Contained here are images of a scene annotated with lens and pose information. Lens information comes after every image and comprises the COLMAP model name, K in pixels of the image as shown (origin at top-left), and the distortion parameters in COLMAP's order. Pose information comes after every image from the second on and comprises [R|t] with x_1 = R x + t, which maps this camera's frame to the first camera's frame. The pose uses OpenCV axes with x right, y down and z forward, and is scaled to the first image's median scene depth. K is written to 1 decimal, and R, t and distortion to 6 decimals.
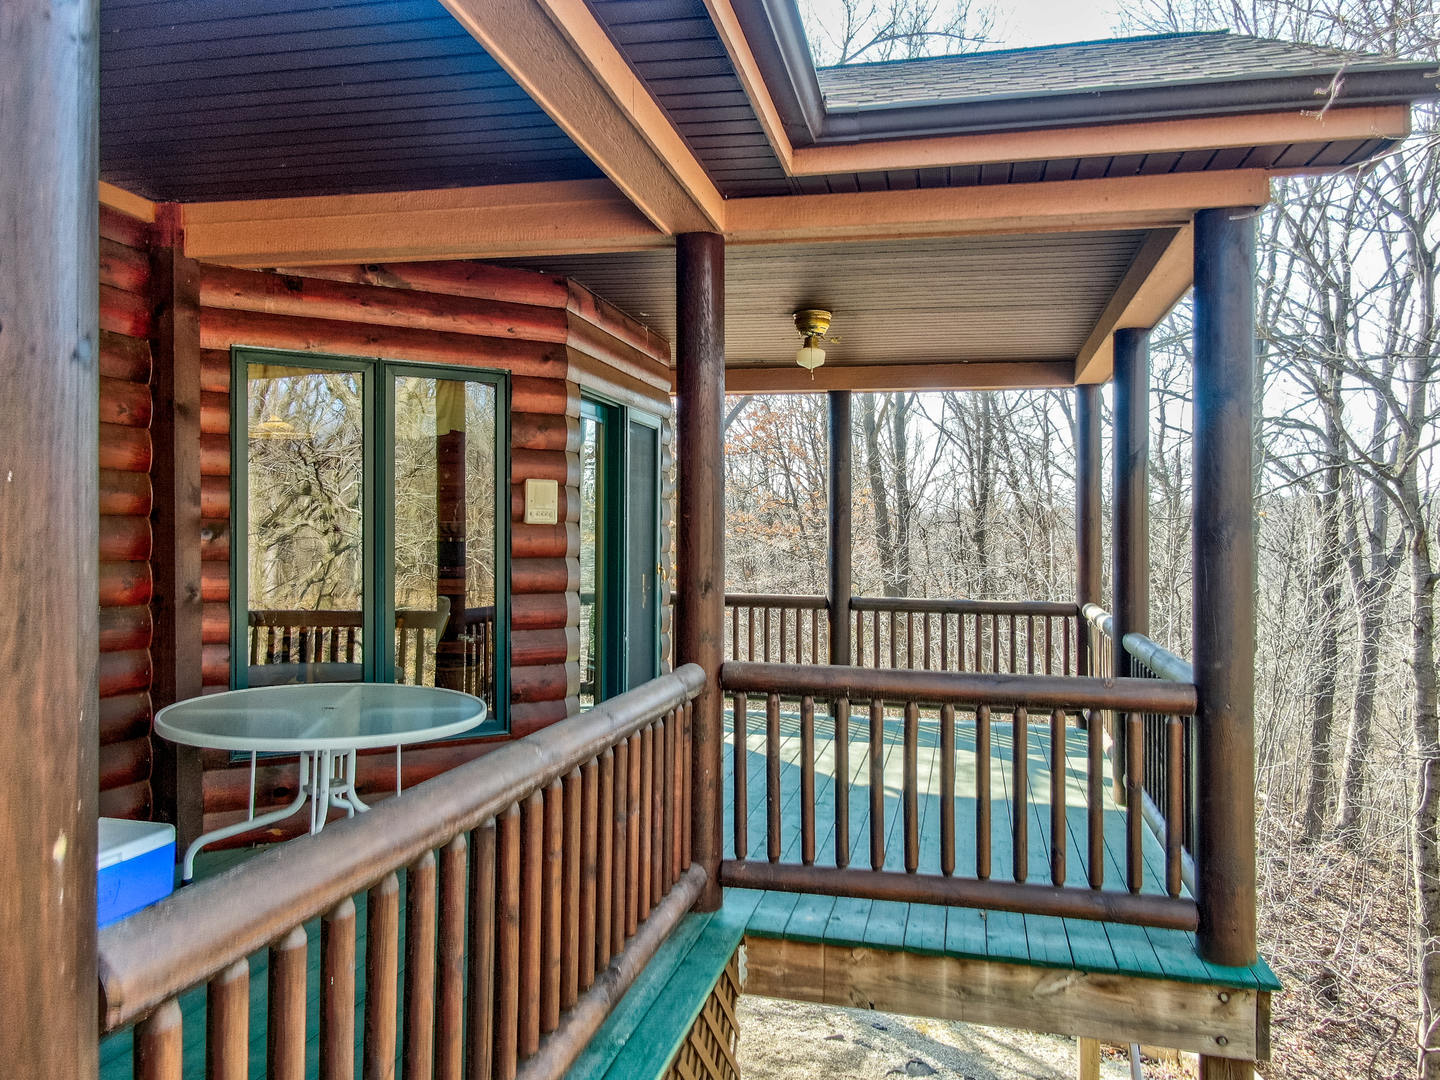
lens RADIAL K [[1038.9, 0, 718.8], [0, 1038.9, 538.3], [0, 0, 1]] dist [-0.013214, -0.002447]
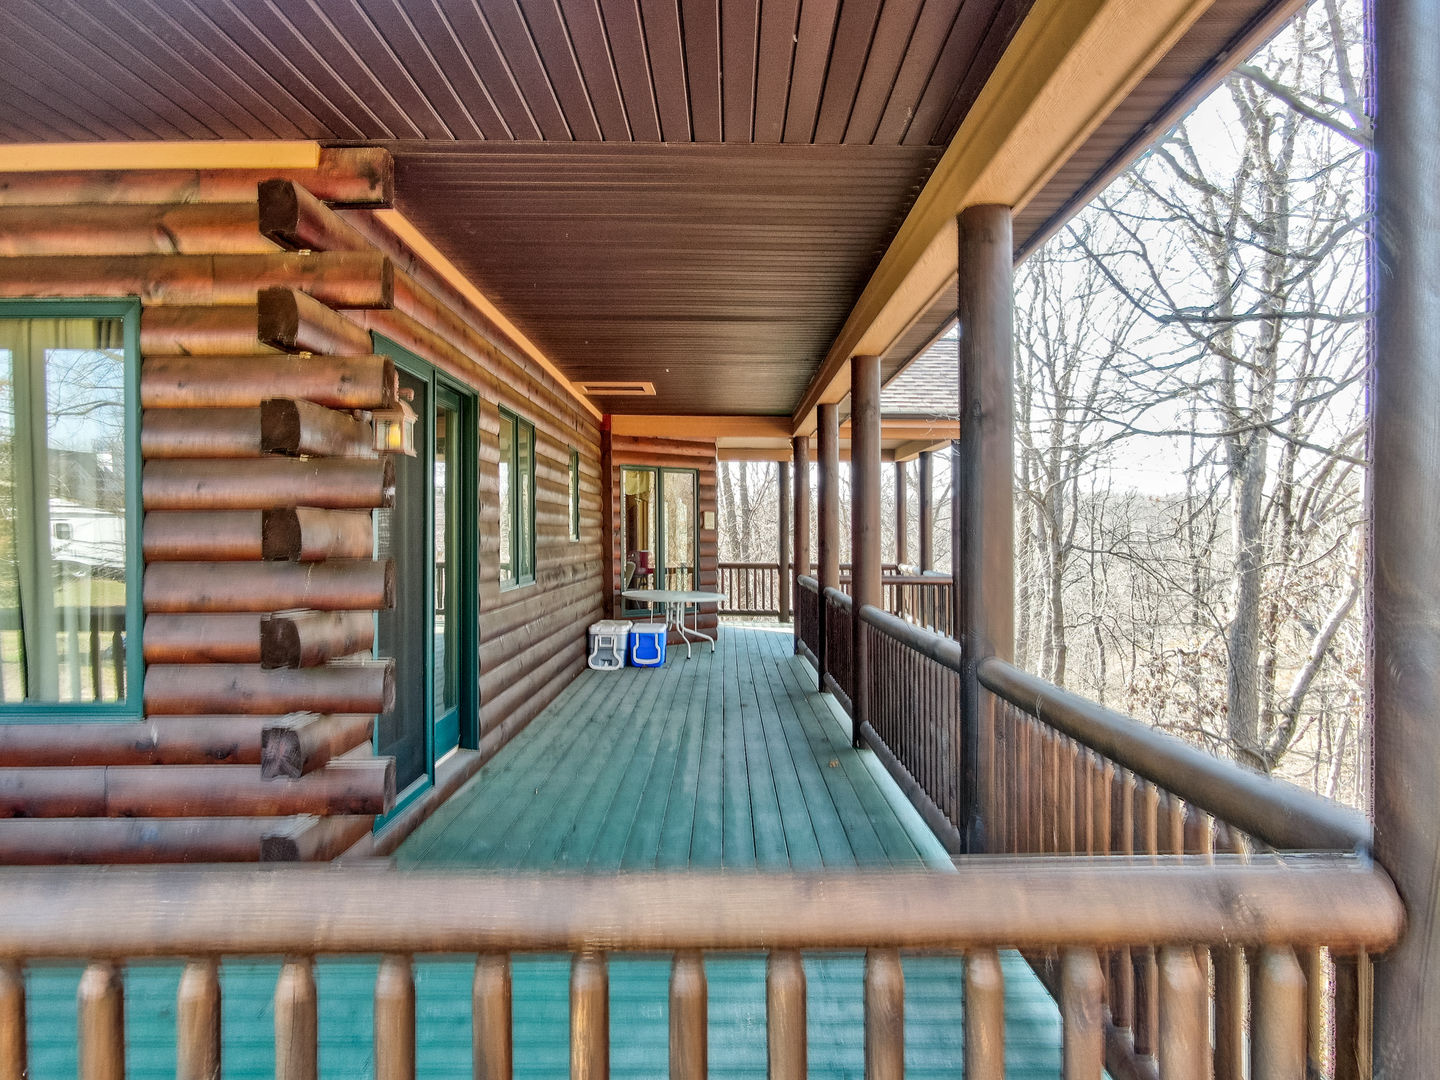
lens RADIAL K [[1038.9, 0, 724.2], [0, 1038.9, 537.3], [0, 0, 1]] dist [-0.013214, -0.002447]
pose [[0.972978, -0.003014, 0.230878, -0.504850], [0.001308, 0.999971, 0.007544, -0.009201], [-0.230894, -0.007039, 0.972953, -1.027525]]
